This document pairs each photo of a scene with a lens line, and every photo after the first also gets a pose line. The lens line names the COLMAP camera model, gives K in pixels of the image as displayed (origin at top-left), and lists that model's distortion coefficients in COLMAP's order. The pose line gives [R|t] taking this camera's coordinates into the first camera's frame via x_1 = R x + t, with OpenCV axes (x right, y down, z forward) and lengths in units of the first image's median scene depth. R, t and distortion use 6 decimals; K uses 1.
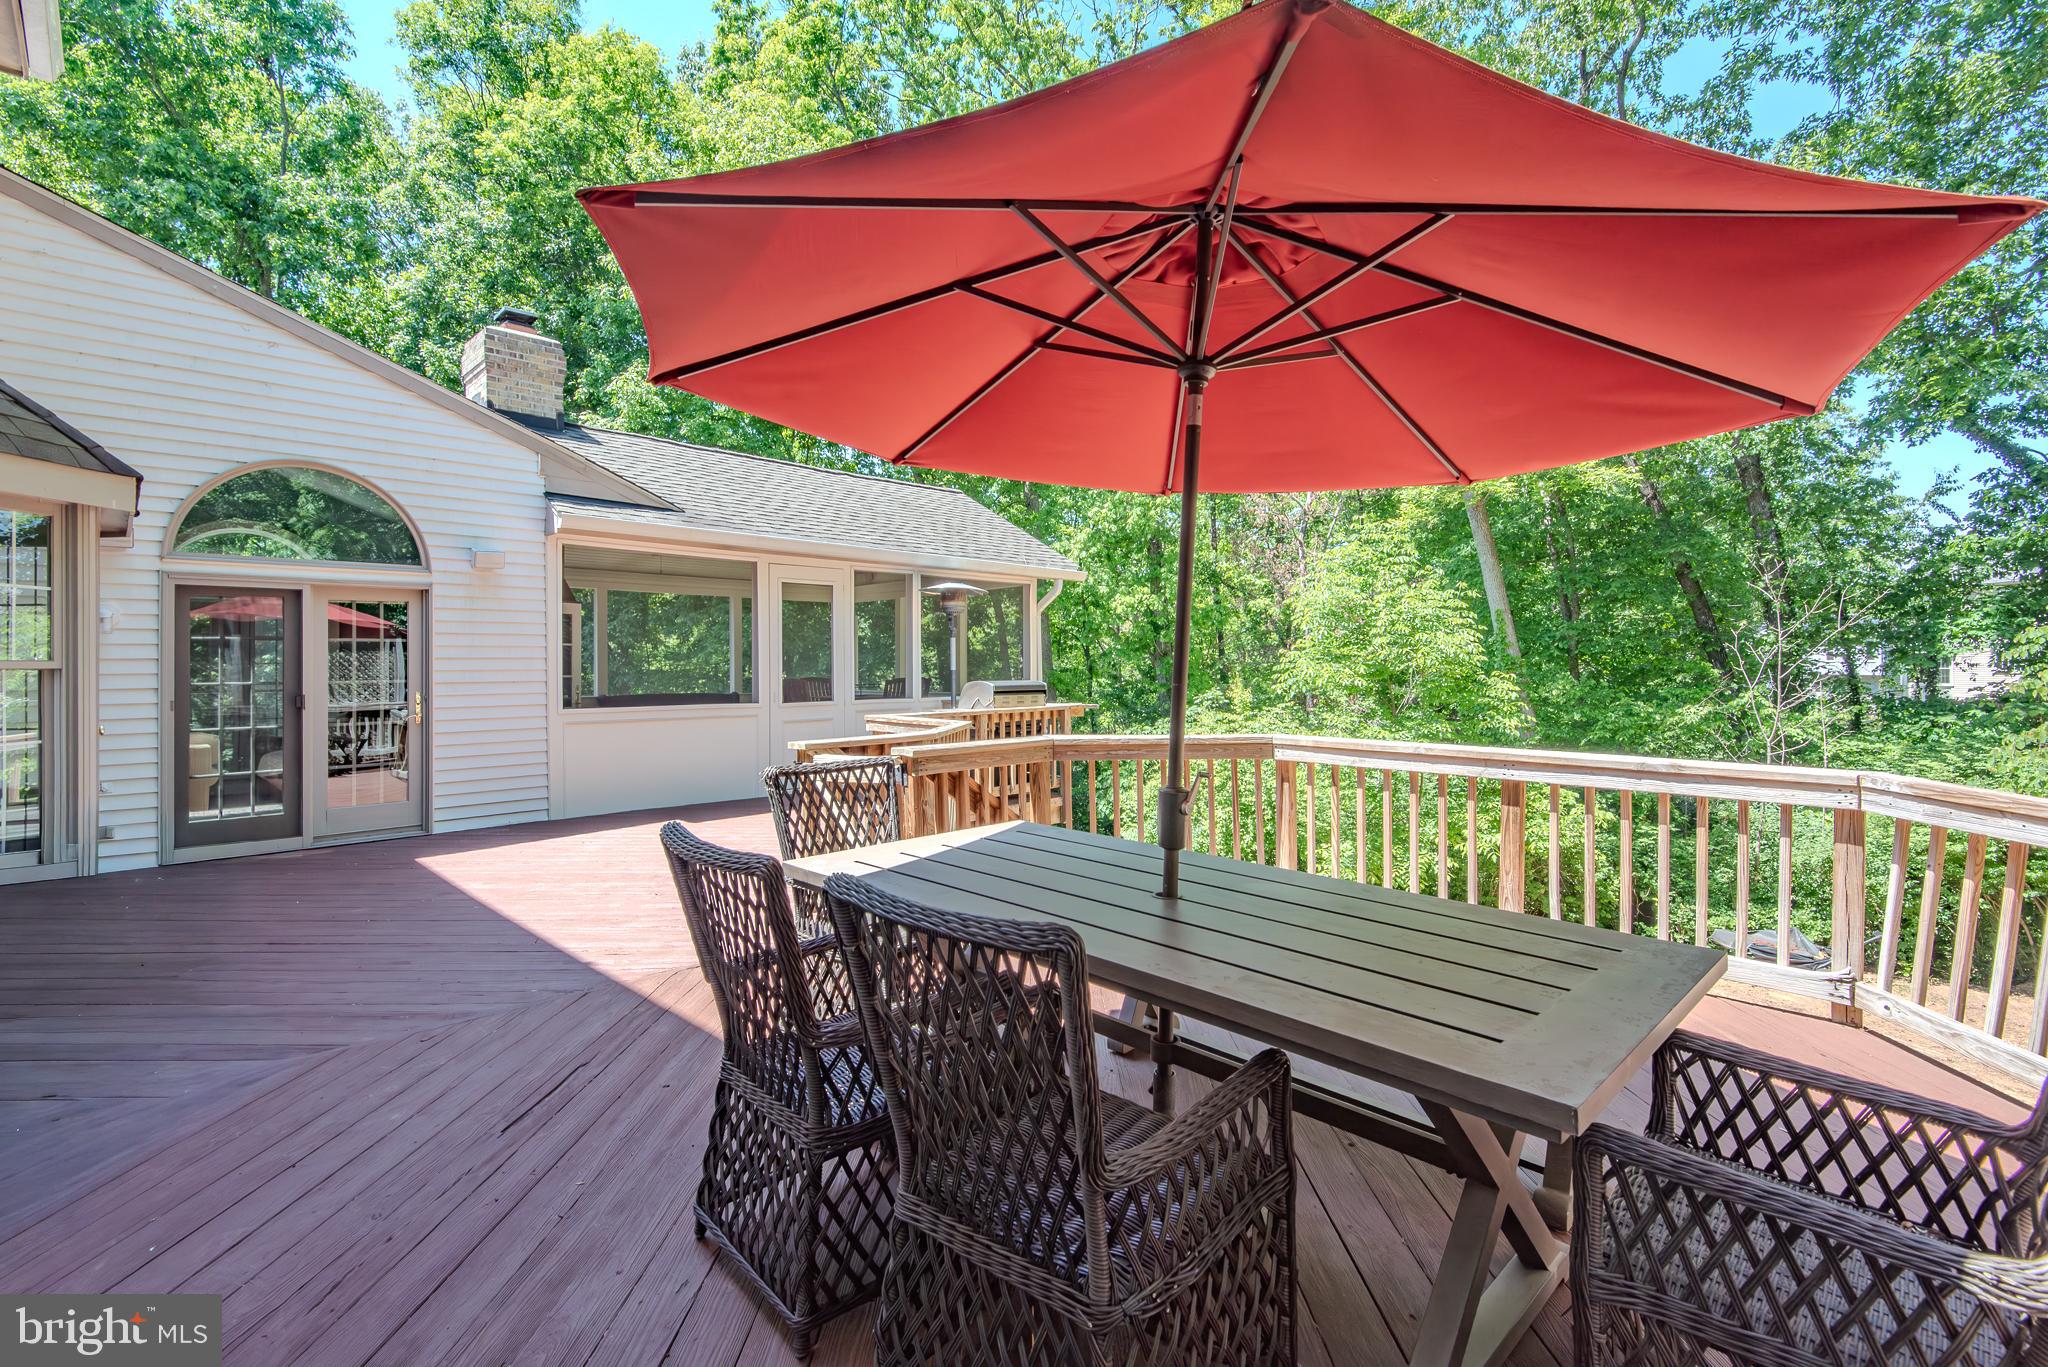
lens RADIAL K [[934.4, 0, 1026.0], [0, 934.4, 672.5], [0, 0, 1]] dist [-0.014259, -0.000344]
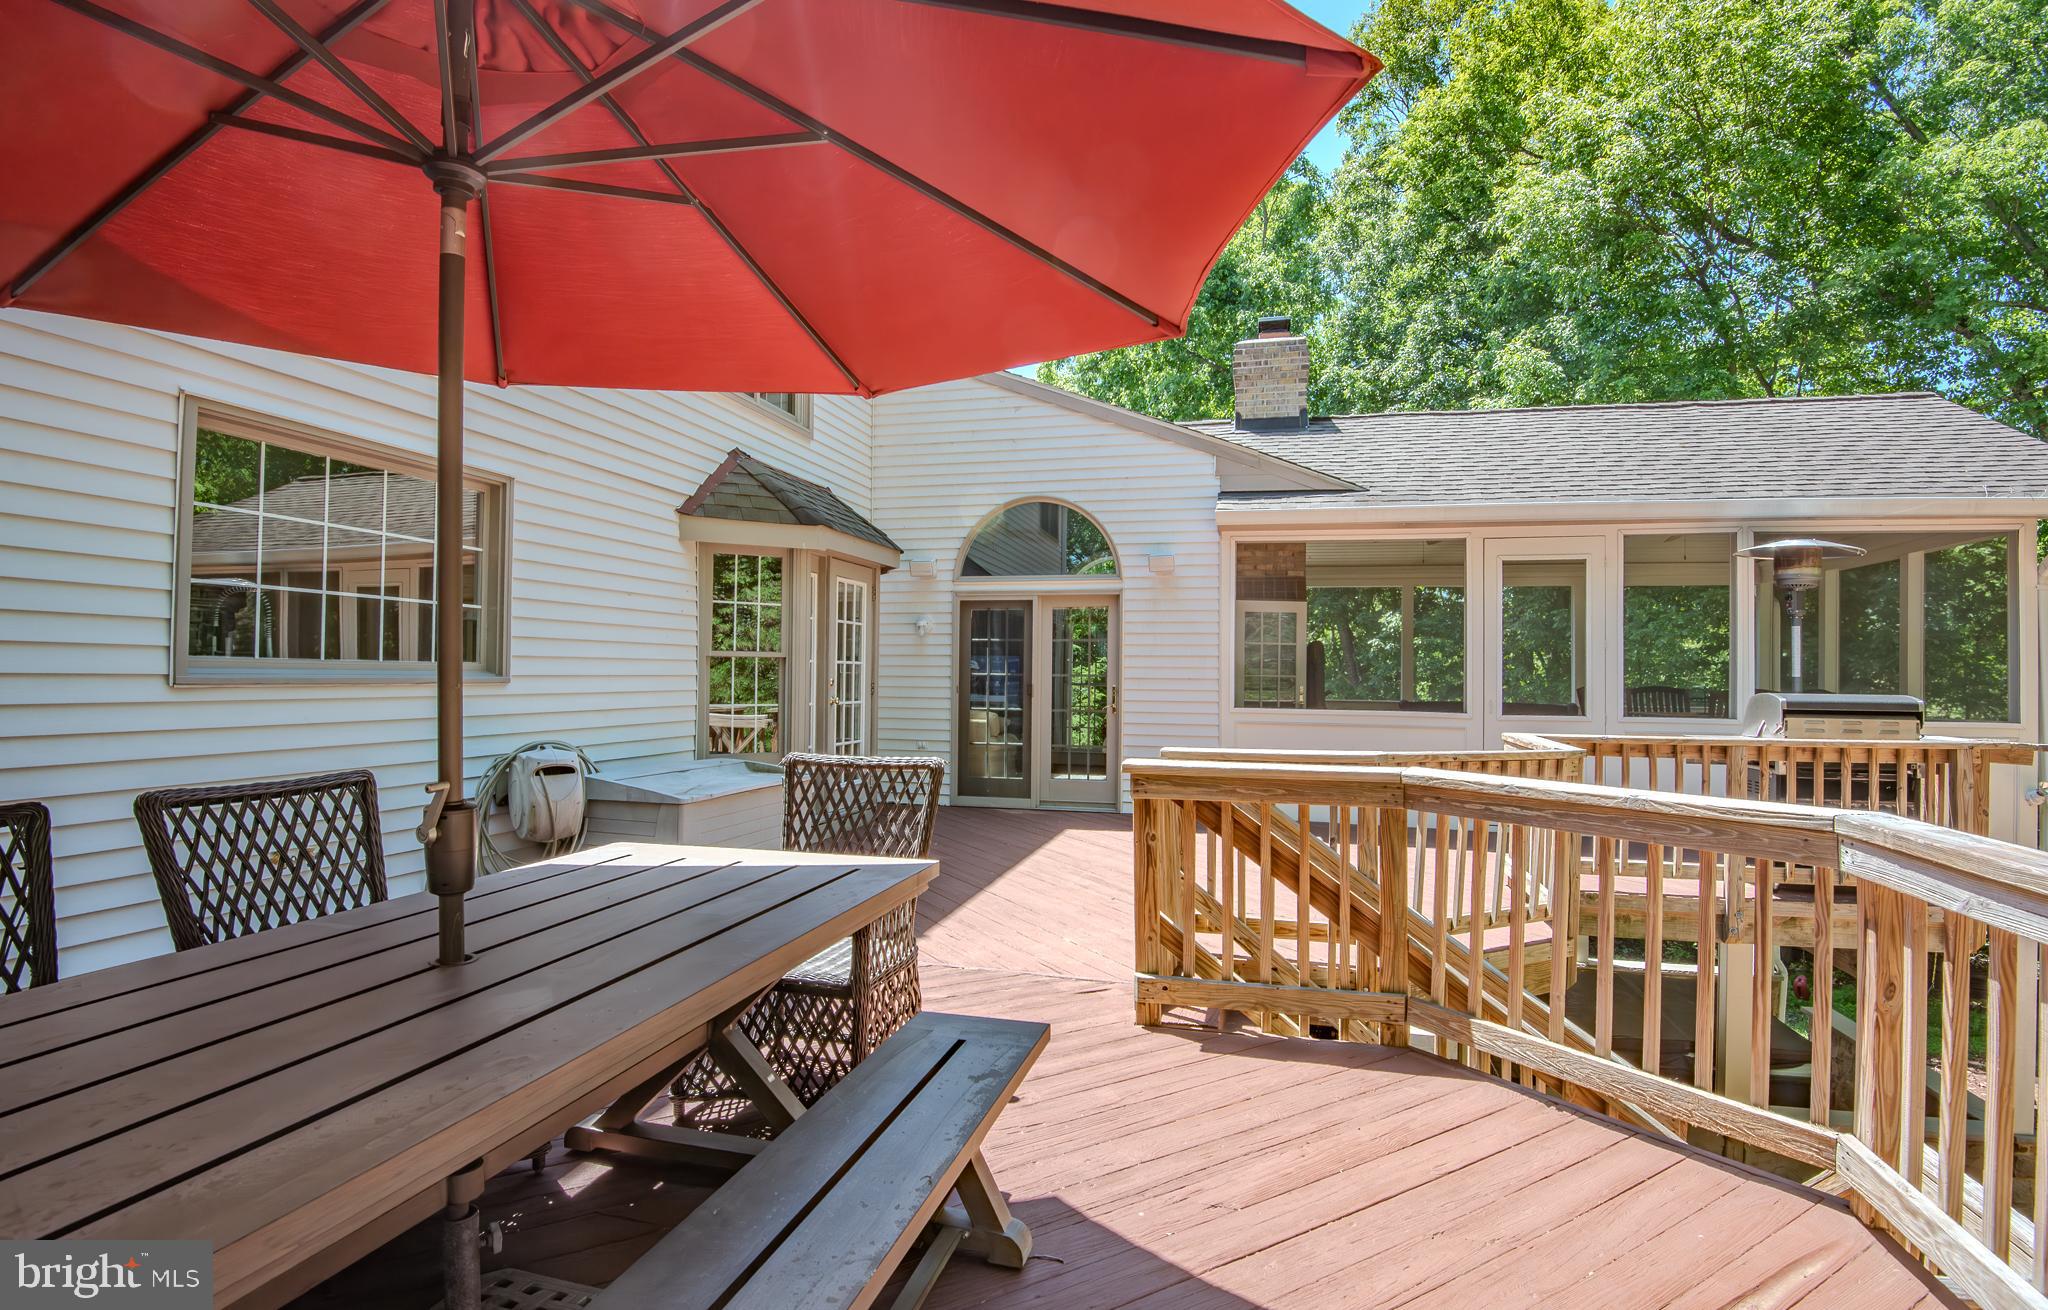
lens RADIAL K [[960.8, 0, 1029.3], [0, 960.8, 661.5], [0, 0, 1]] dist [-0.001046, -0.000055]
pose [[0.510007, 0.001092, -0.860169, 0.237501], [-0.020172, 0.999739, -0.010691, 0.005074], [0.859933, 0.022804, 0.509896, 0.250334]]
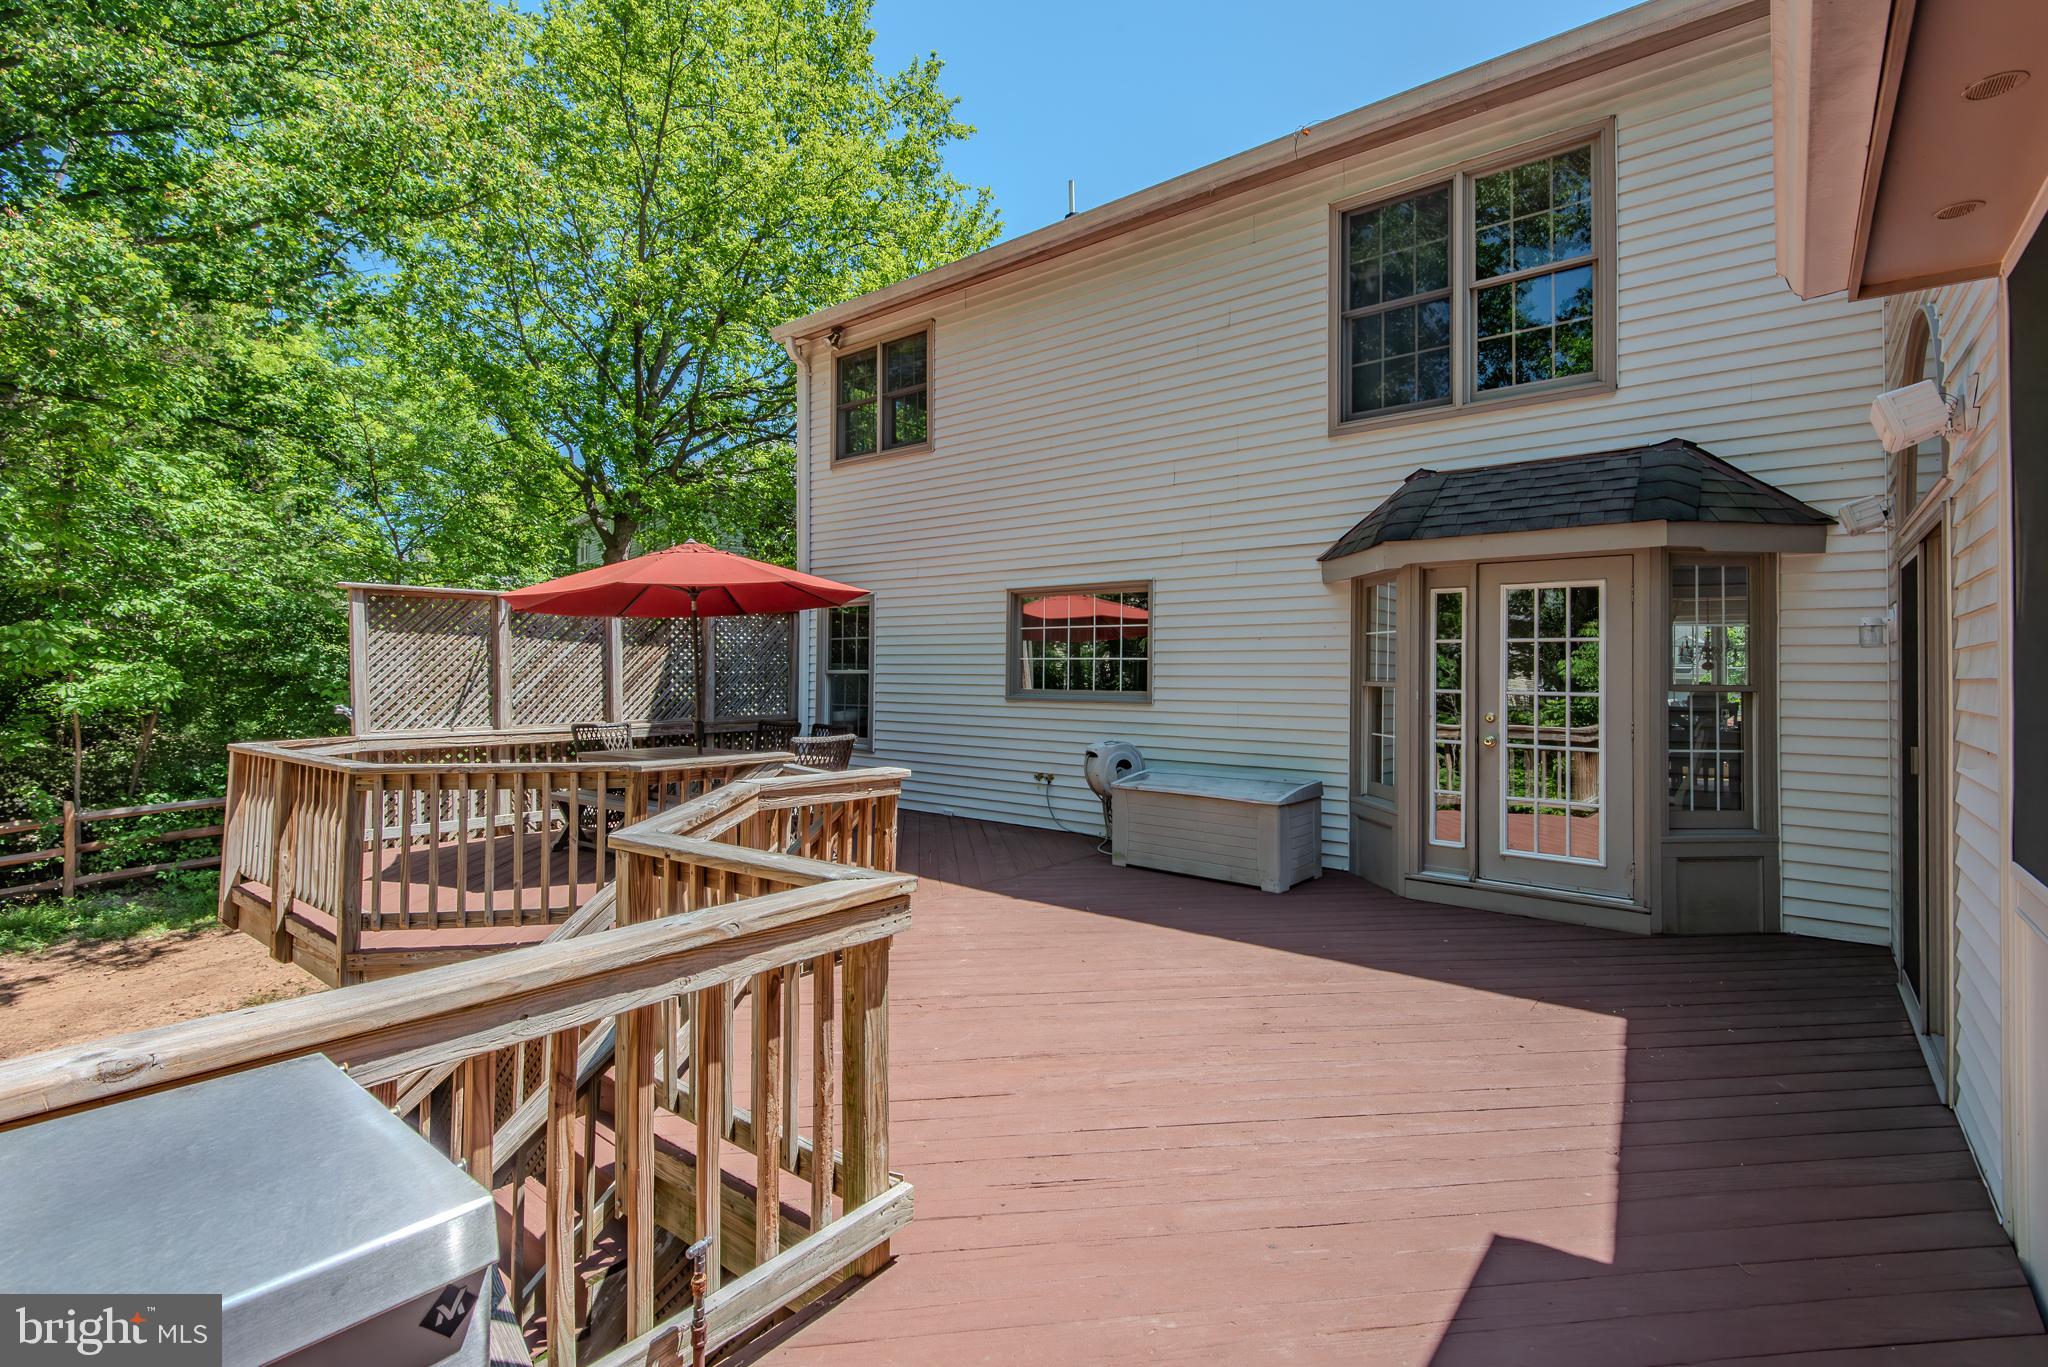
lens RADIAL K [[934.4, 0, 1024.1], [0, 934.4, 671.0], [0, 0, 1]] dist [-0.014259, -0.000344]
pose [[-0.992177, -0.005912, -0.124697, -0.143914], [-0.006139, 0.999980, 0.001438, -0.013432], [0.124686, 0.002192, -0.992194, 1.086911]]
